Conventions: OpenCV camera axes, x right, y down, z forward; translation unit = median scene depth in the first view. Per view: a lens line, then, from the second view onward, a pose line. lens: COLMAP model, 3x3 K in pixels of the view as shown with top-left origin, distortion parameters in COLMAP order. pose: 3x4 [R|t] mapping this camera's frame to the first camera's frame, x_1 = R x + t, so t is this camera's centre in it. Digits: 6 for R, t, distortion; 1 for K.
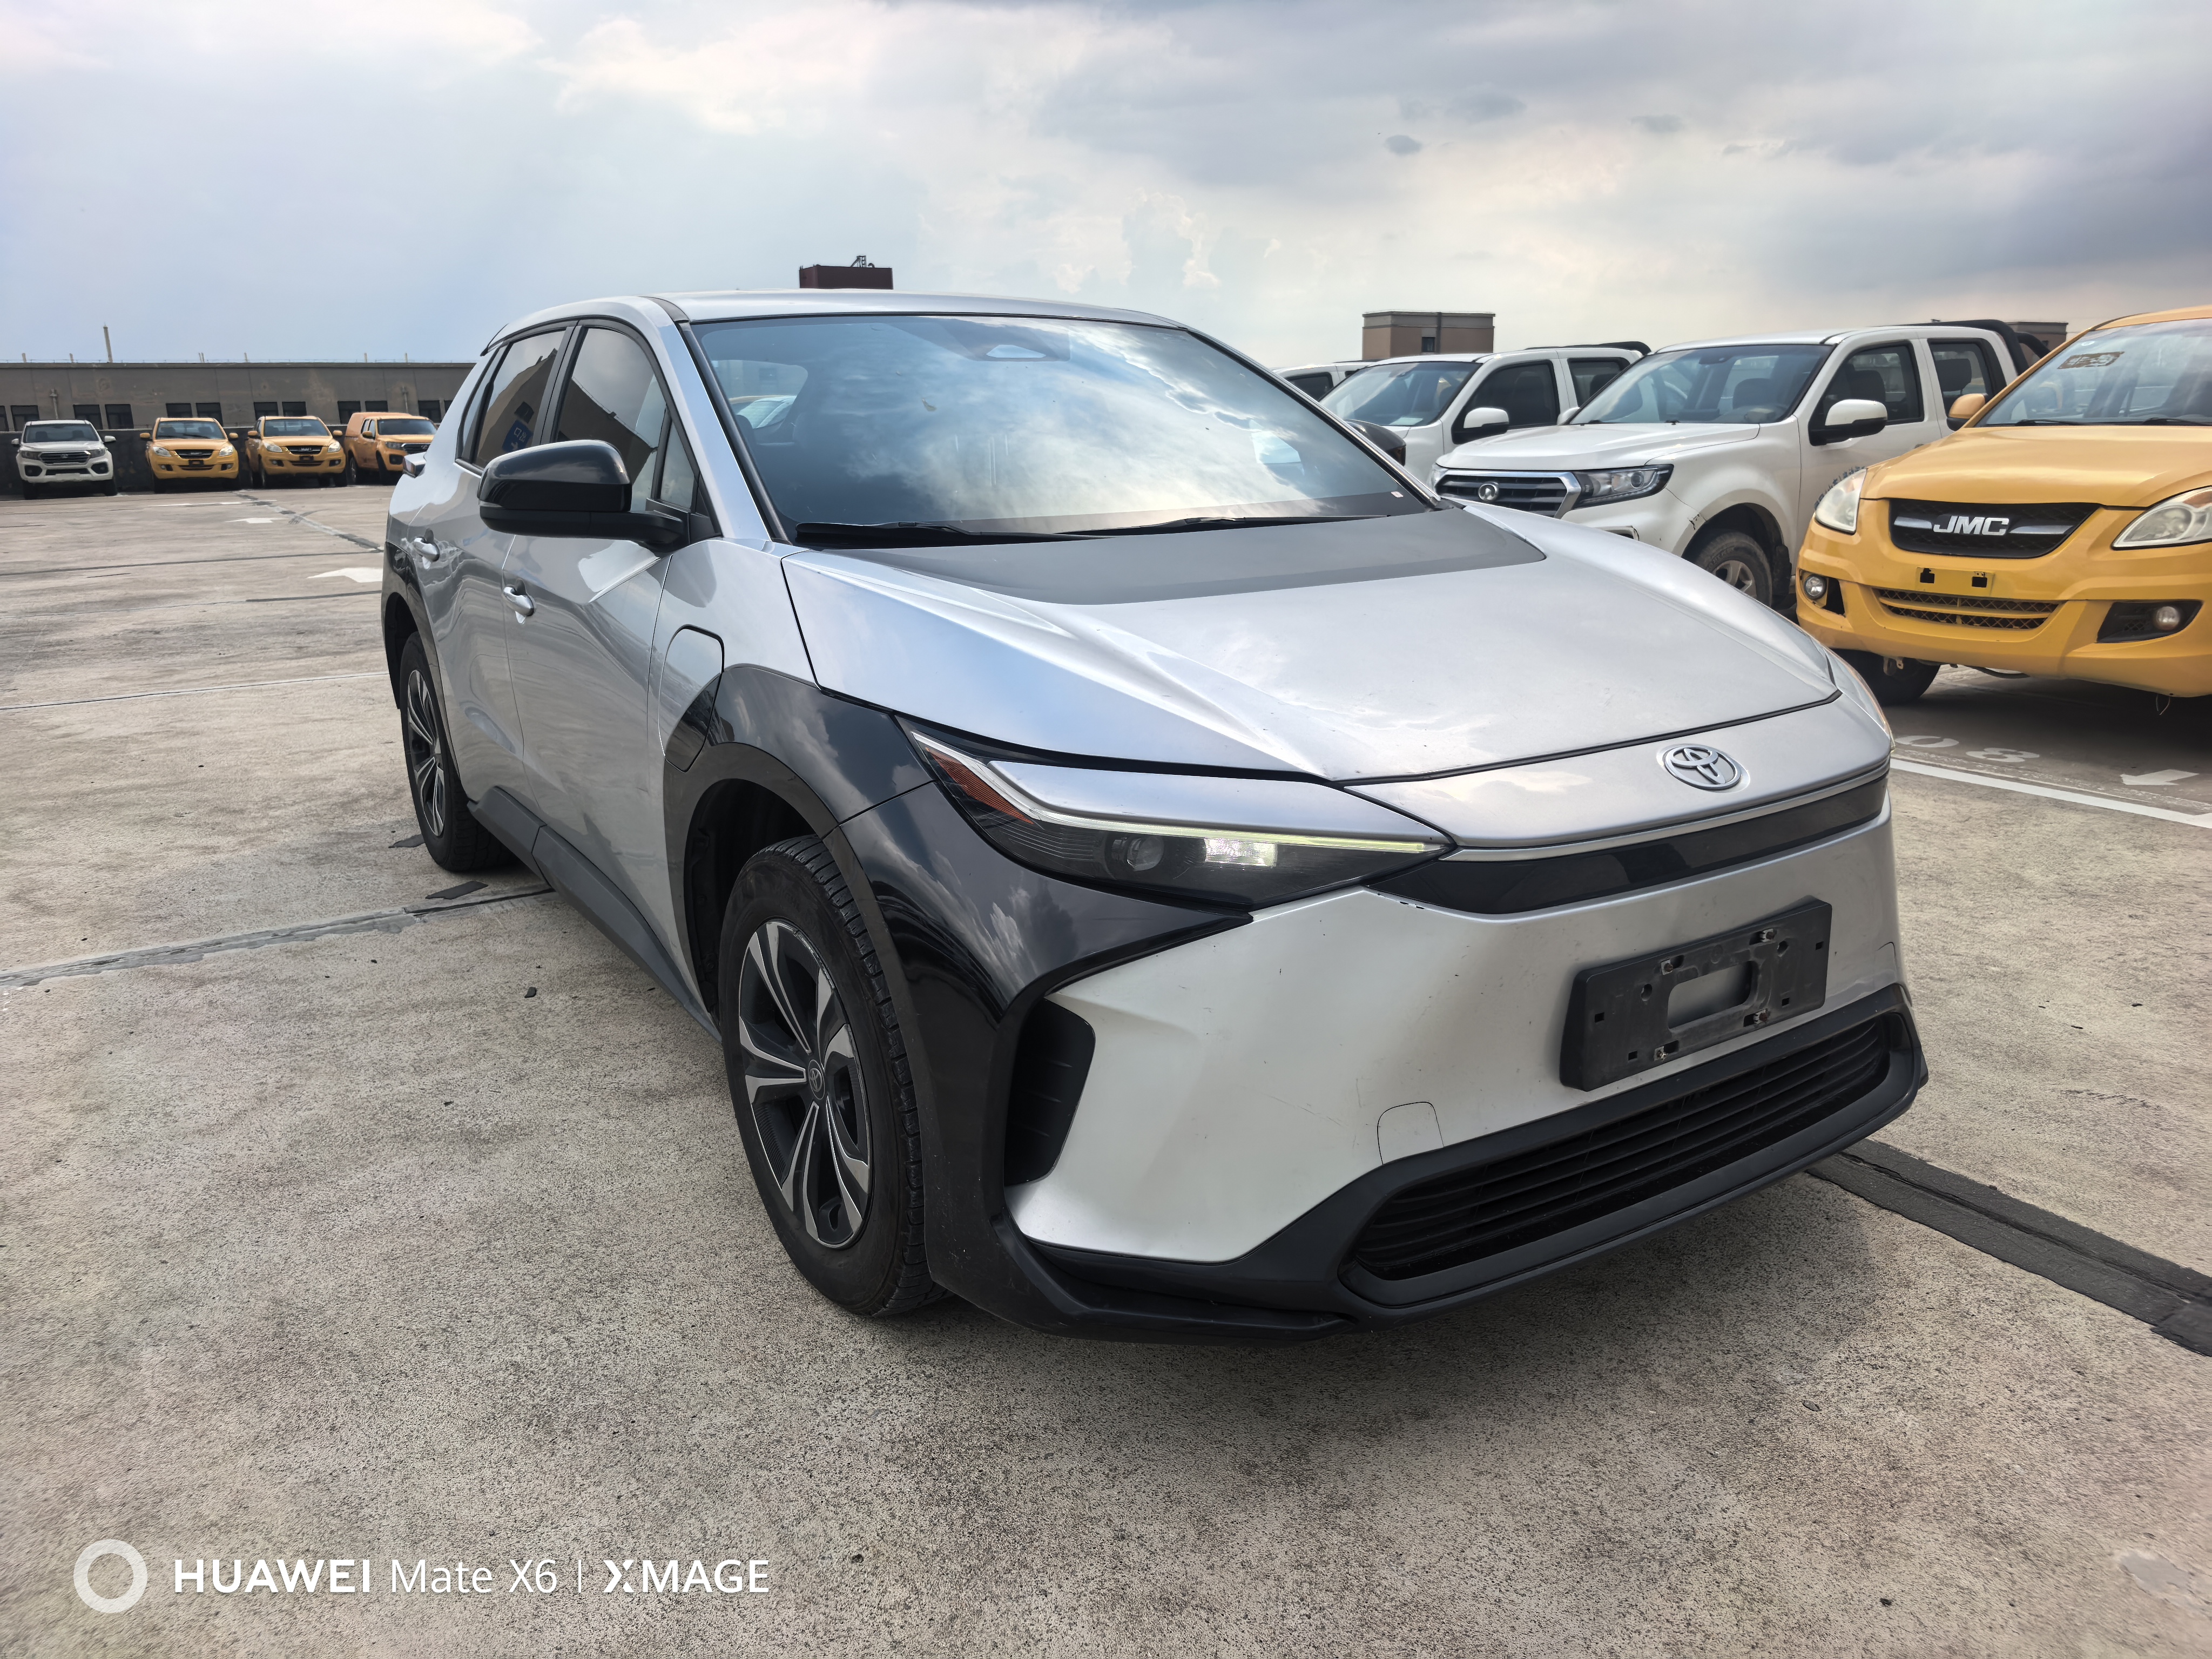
lens RADIAL K [[1587.6, 0, 1114.5], [0, 1587.6, 830.0], [0, 0, 1]] dist [0.030353, -0.038476]
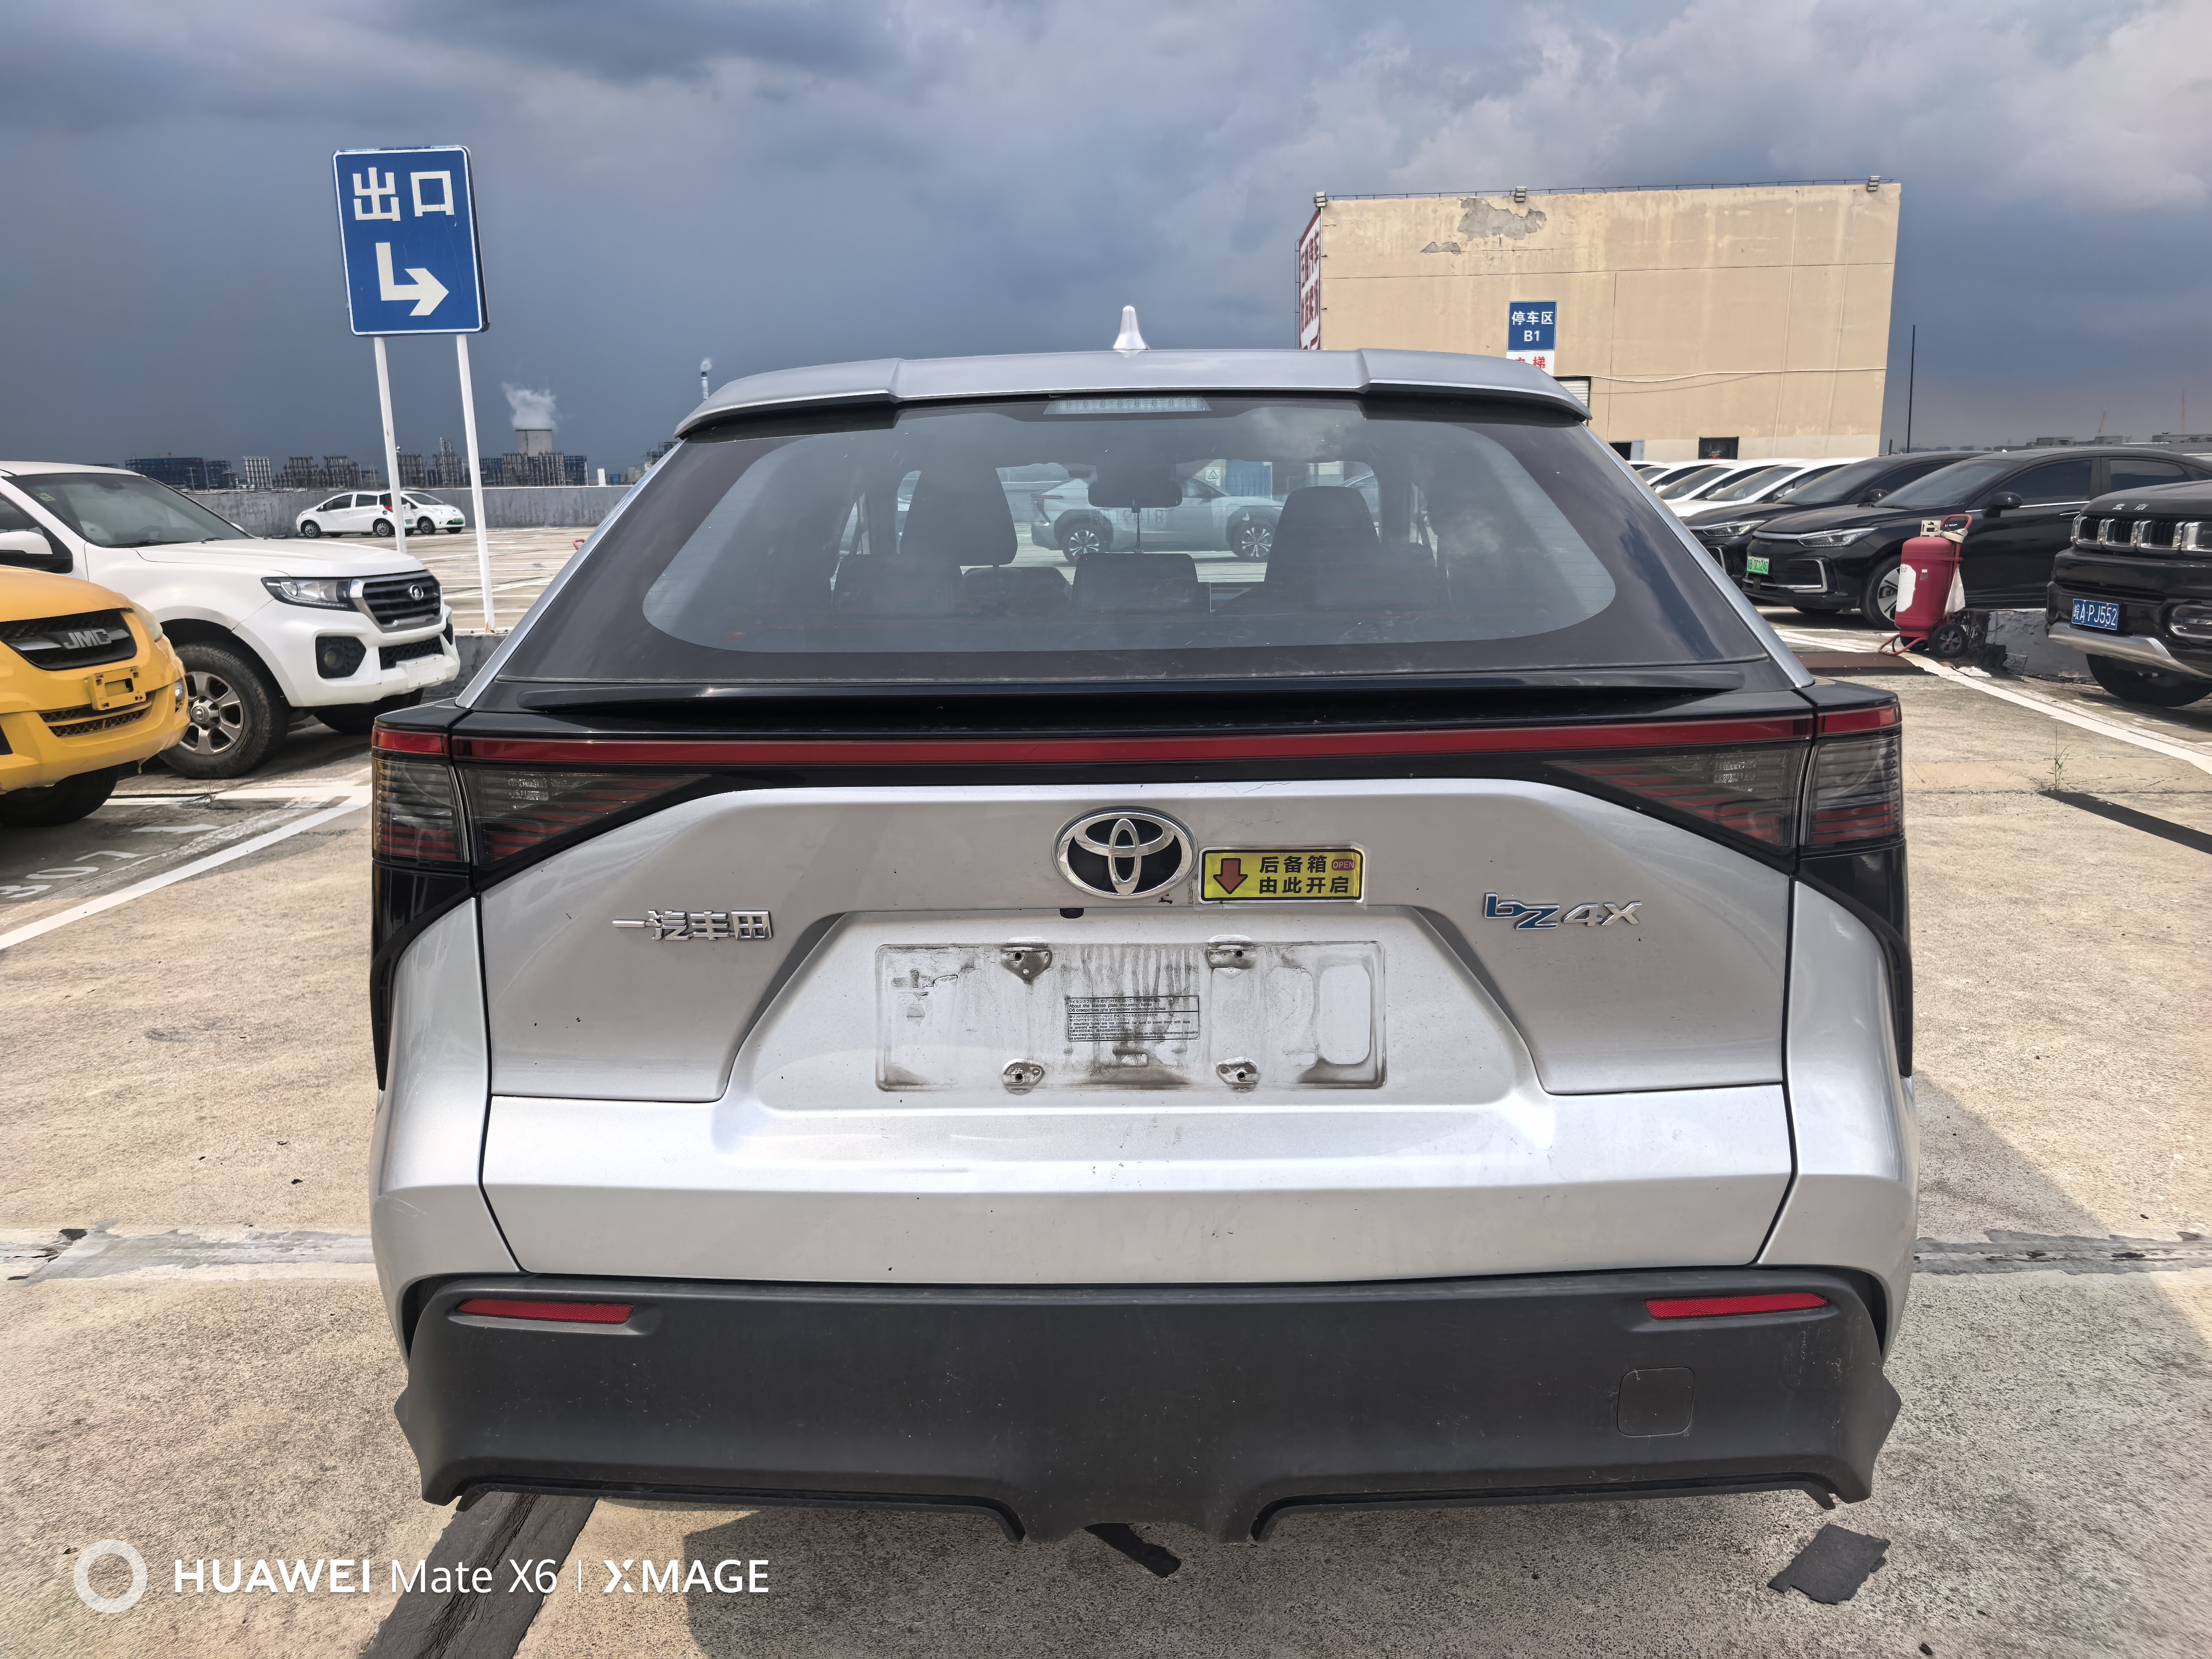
lens RADIAL K [[1587.6, 0, 1108.7], [0, 1587.6, 841.4], [0, 0, 1]] dist [0.030353, -0.038476]
pose [[-0.825315, -0.091956, 0.557135, -0.500678], [0.175025, 0.896400, 0.407227, -0.364326], [-0.536862, 0.433603, -0.723718, 1.331408]]
